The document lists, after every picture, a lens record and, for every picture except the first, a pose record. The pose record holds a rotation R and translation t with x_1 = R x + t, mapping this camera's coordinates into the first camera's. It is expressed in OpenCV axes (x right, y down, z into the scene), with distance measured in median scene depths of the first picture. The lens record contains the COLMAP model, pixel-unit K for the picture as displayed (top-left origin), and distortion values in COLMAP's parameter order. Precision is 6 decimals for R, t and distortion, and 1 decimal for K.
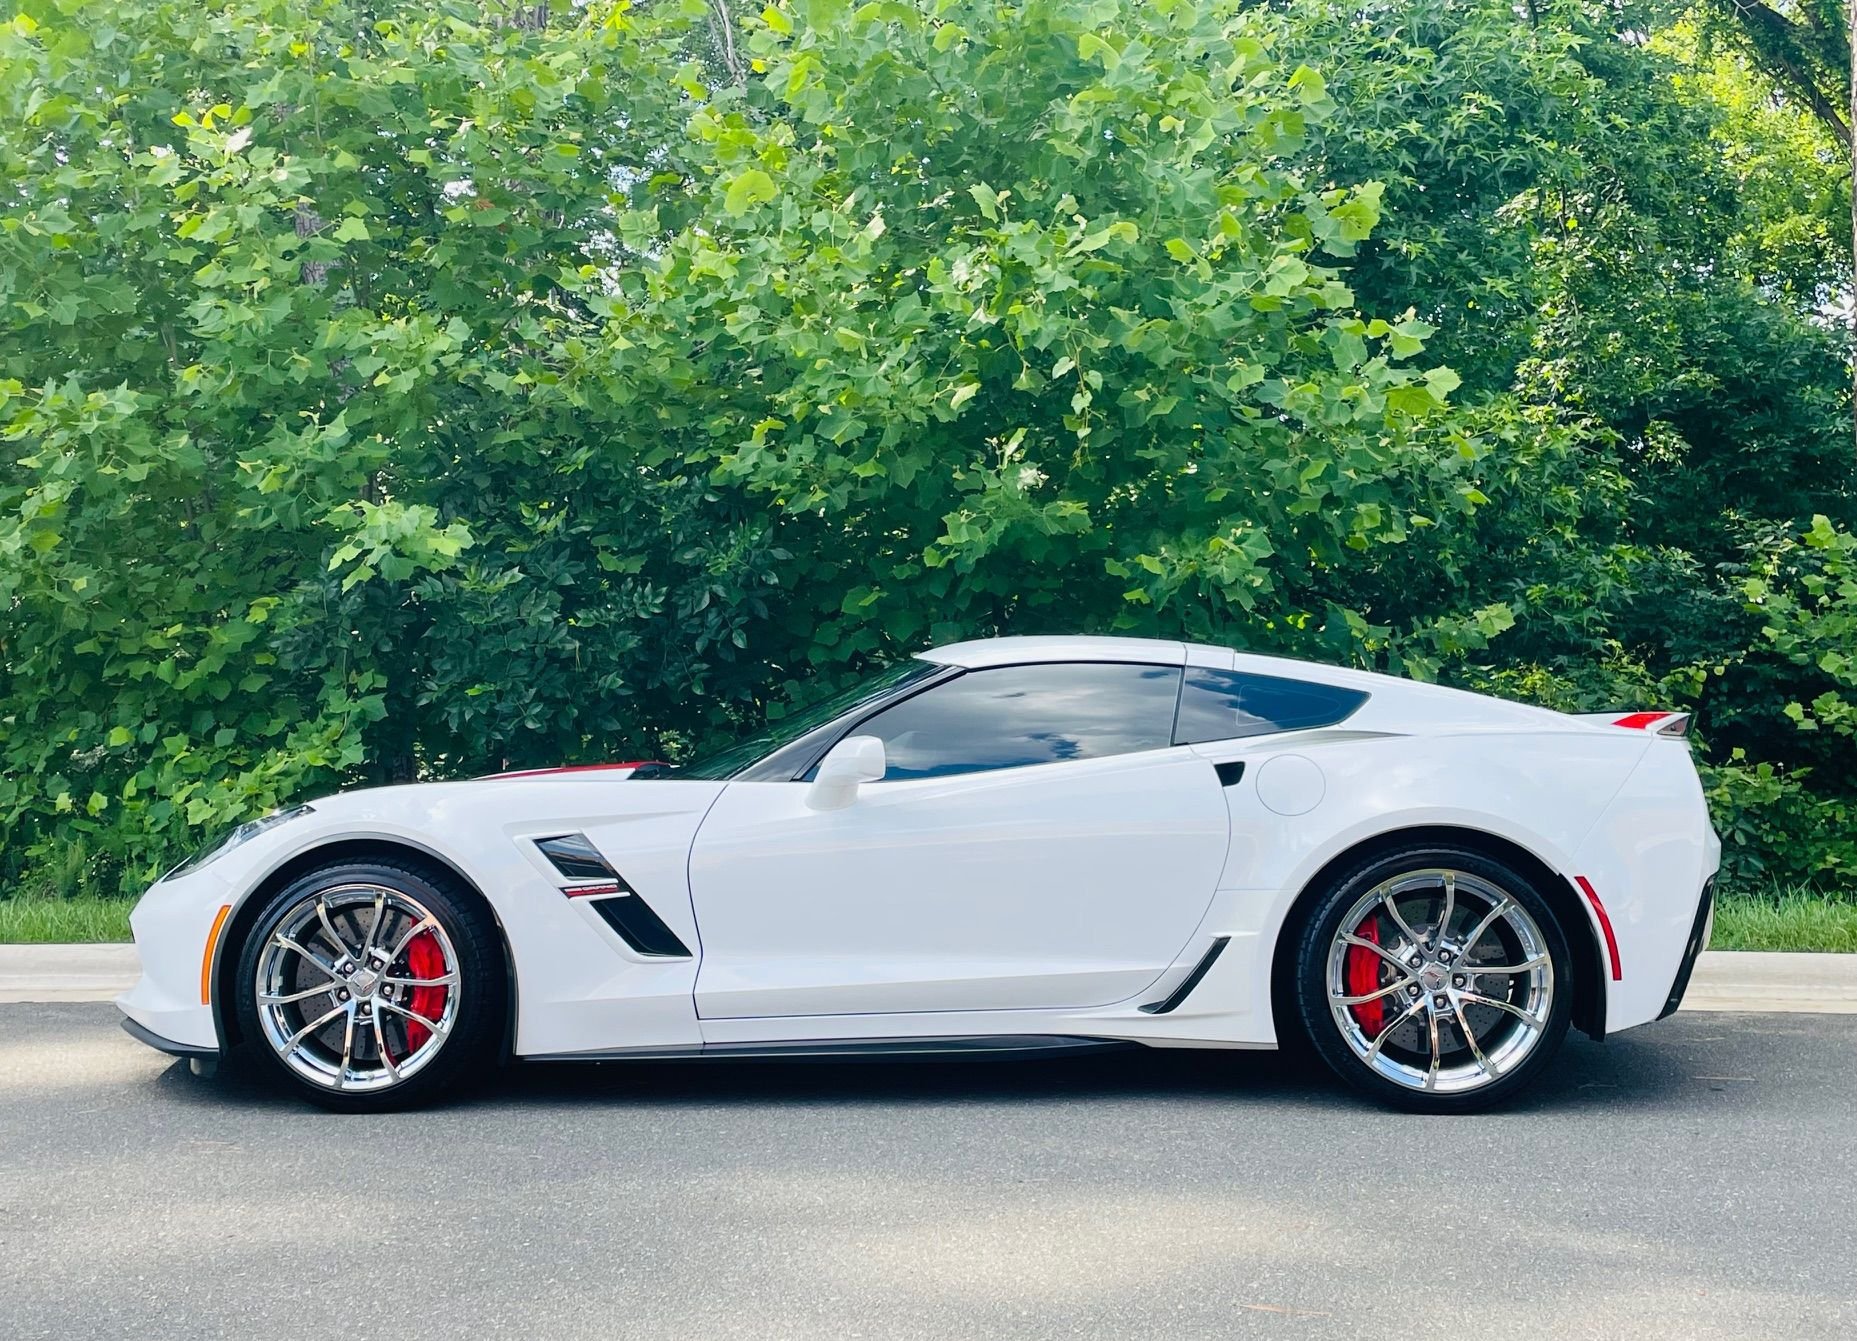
lens RADIAL K [[2239.5, 0, 948.1], [0, 2239.5, 687.9], [0, 0, 1]] dist [0.096537, -0.161839]
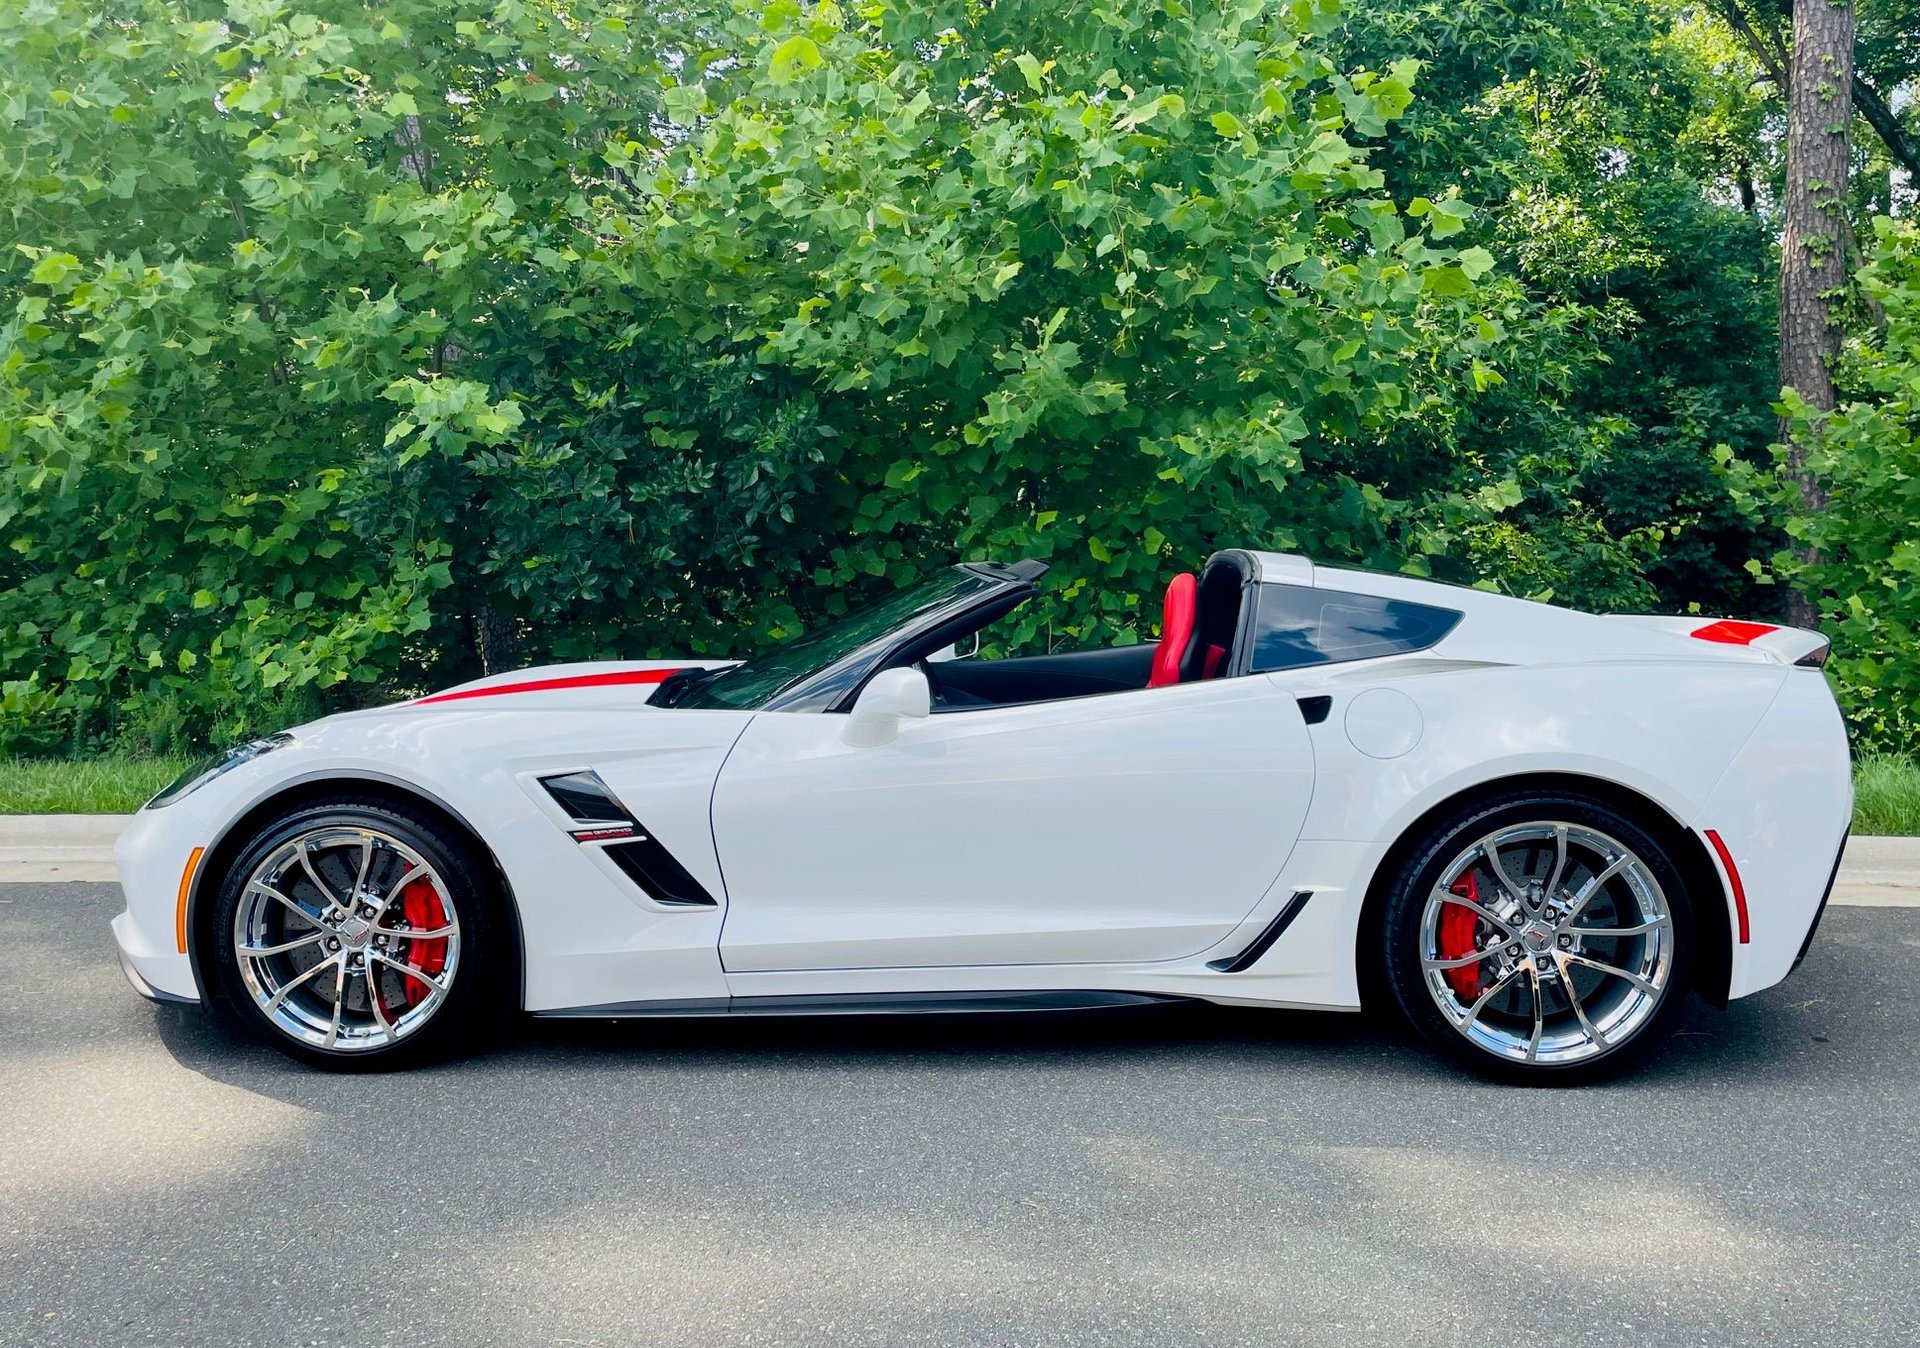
lens RADIAL K [[1748.4, 0, 968.9], [0, 1748.4, 721.3], [0, 0, 1]] dist [0.086954, -0.125684]
pose [[0.999986, 0.005180, -0.001335, -0.006607], [-0.004984, 0.992872, 0.119085, -0.023370], [0.001942, -0.119077, 0.992883, 0.179761]]
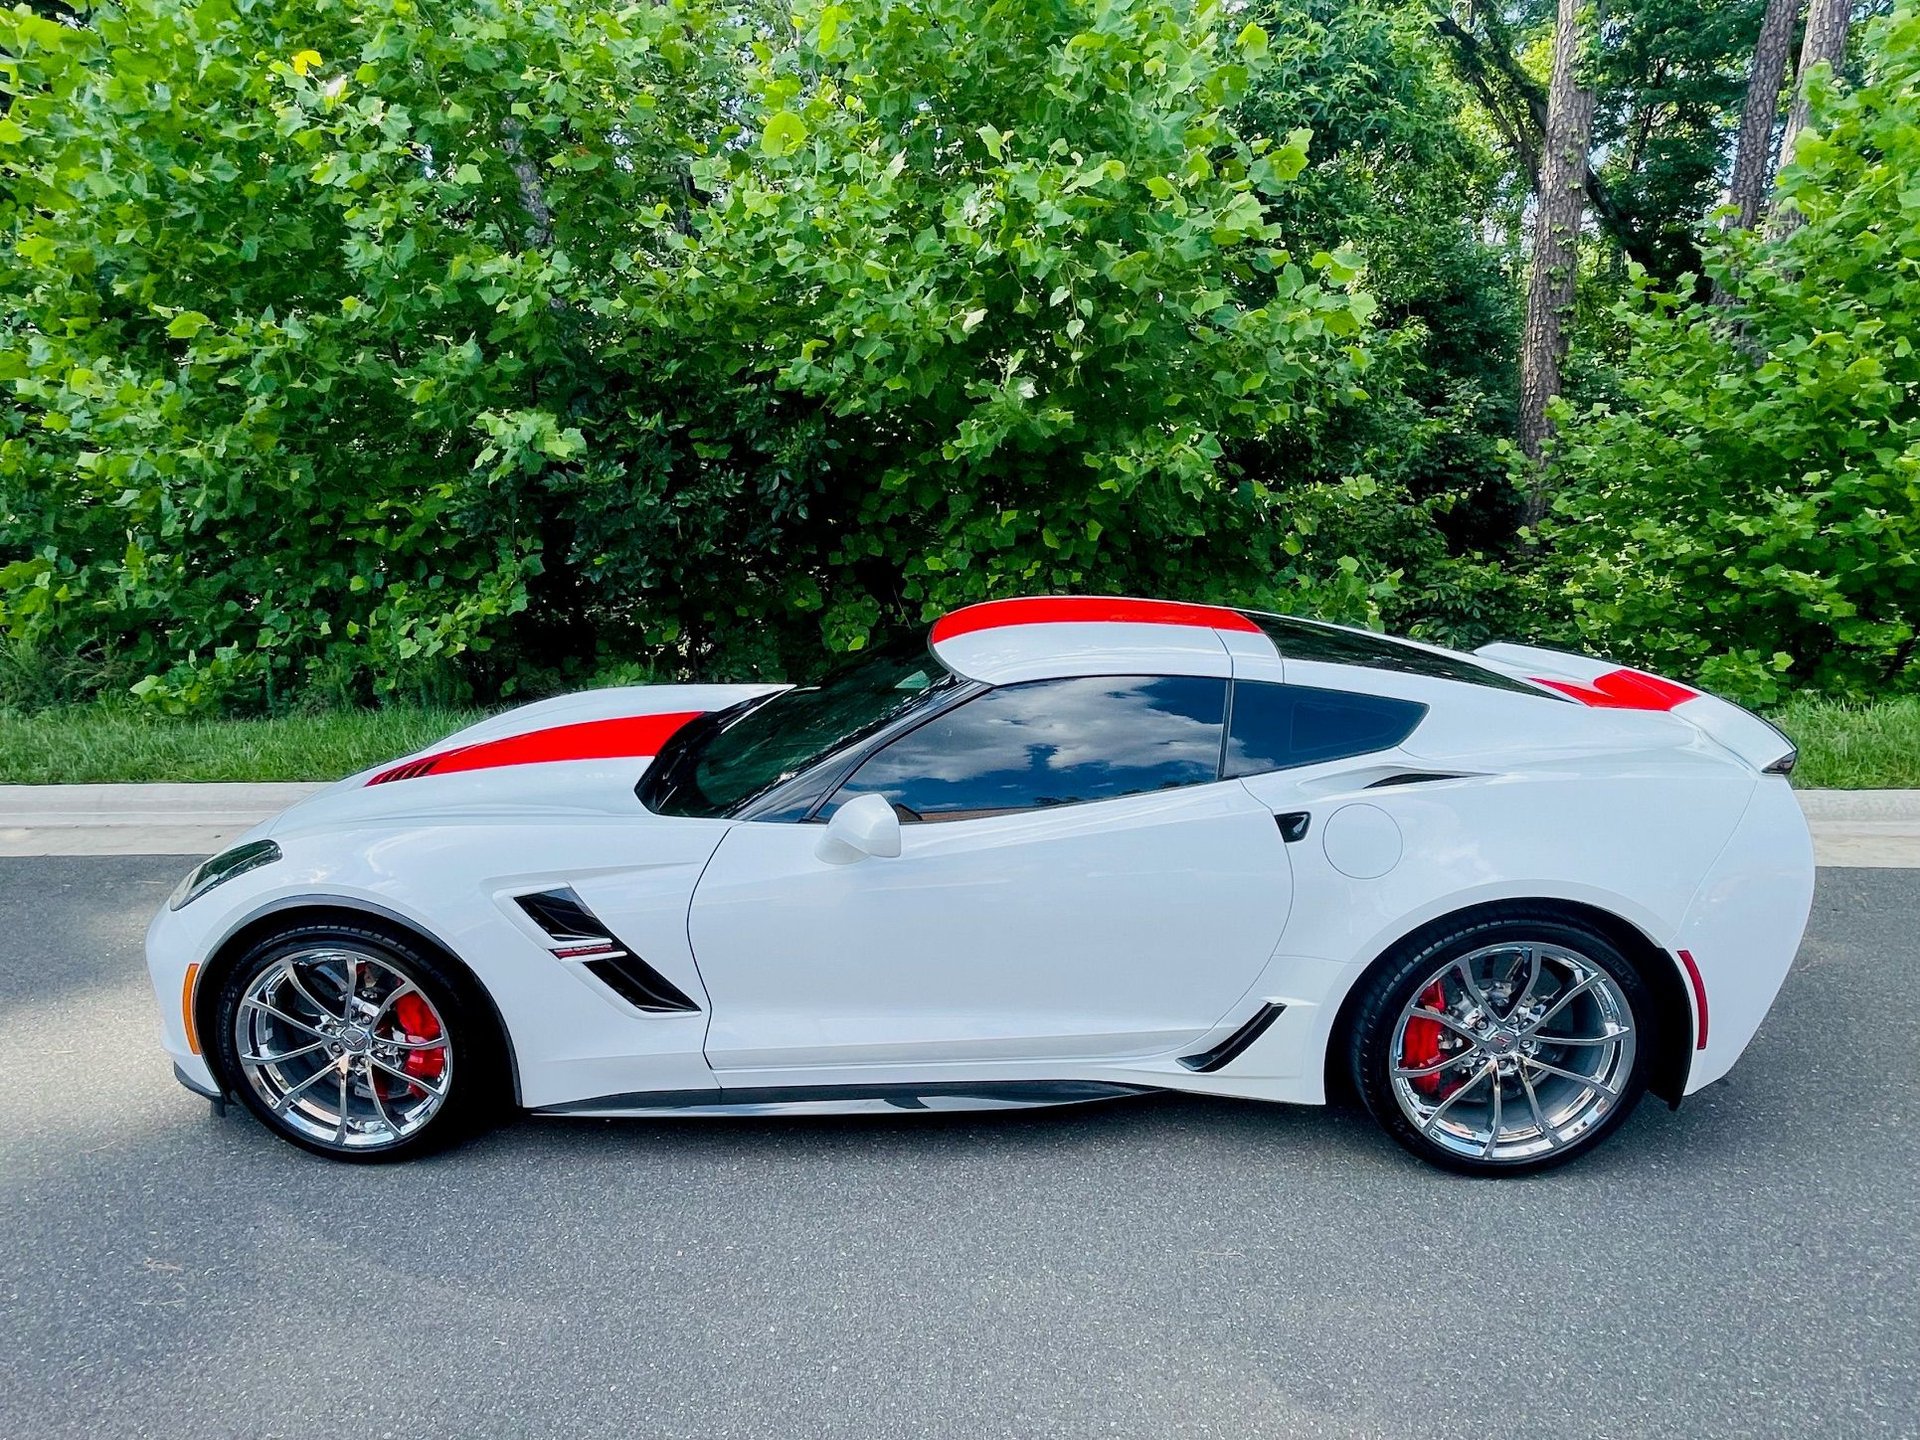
lens RADIAL K [[1091.6, 0, 970.5], [0, 1091.6, 744.4], [0, 0, 1]] dist [-0.006883, -0.001849]
pose [[0.999881, -0.009047, 0.012515, -0.003763], [0.005339, 0.962955, 0.269610, -0.063996], [-0.014490, -0.269511, 0.962888, 0.349559]]
